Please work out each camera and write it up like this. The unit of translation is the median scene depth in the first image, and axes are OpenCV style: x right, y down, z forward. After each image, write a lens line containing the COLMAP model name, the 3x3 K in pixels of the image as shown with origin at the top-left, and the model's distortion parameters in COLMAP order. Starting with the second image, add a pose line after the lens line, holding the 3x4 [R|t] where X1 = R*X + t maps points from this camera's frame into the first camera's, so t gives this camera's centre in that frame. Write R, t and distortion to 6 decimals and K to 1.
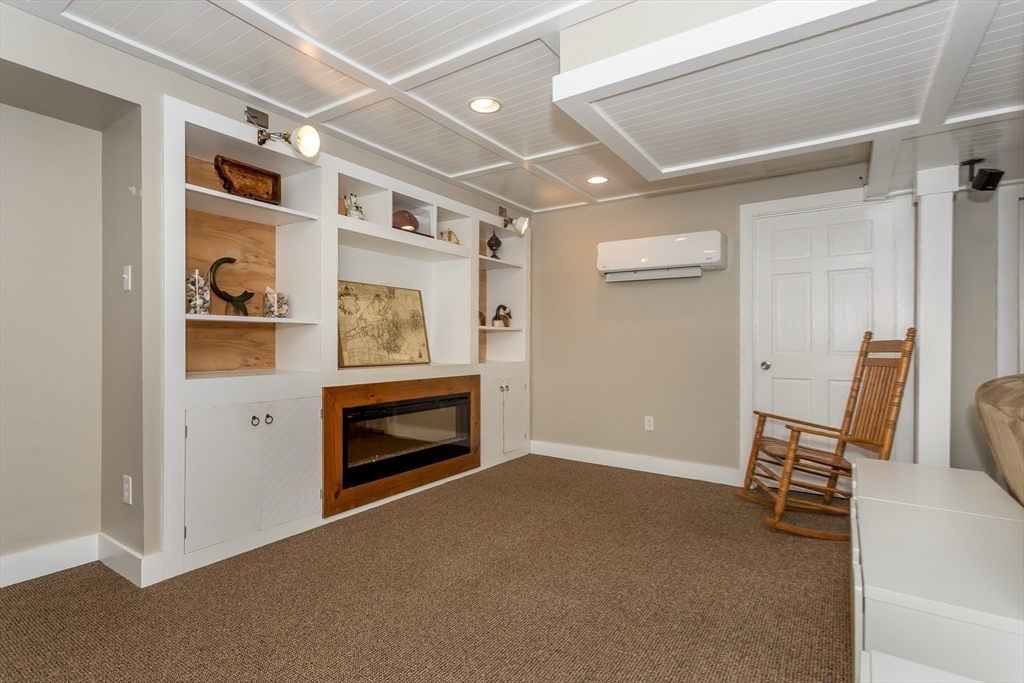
lens RADIAL K [[496.1, 0, 511.1], [0, 496.1, 342.2], [0, 0, 1]] dist [0.002479, -0.000397]
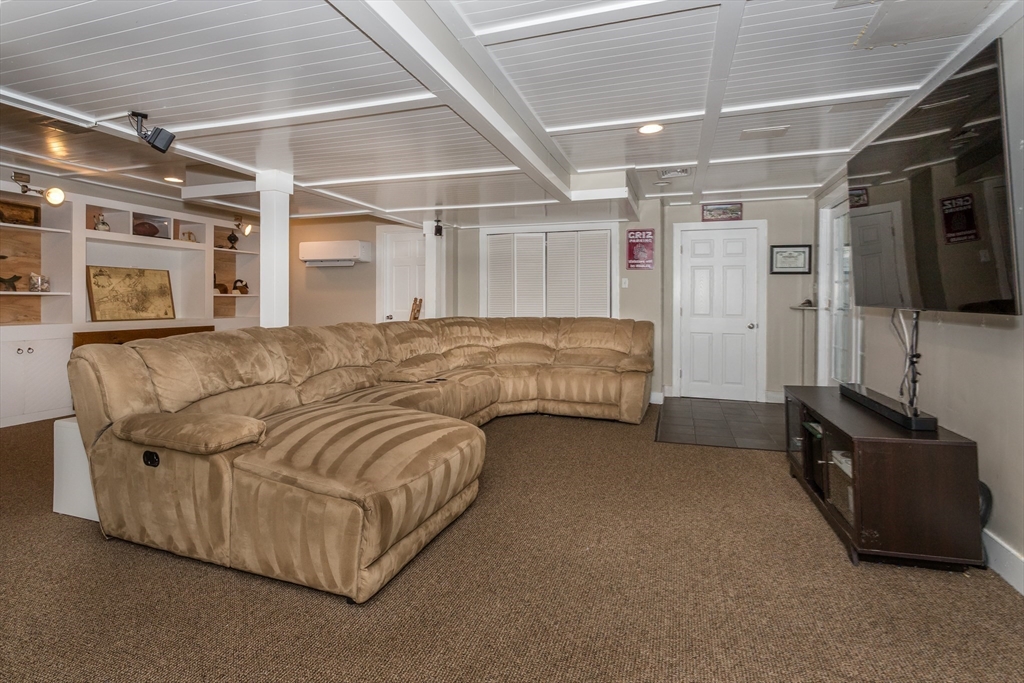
lens RADIAL K [[496.1, 0, 553.0], [0, 496.1, 299.9], [0, 0, 1]] dist [0.002479, -0.000397]
pose [[0.958142, -0.003734, 0.286269, 0.560006], [0.004037, 0.999992, -0.000468, -0.010306], [-0.286265, 0.001604, 0.958149, -0.870472]]
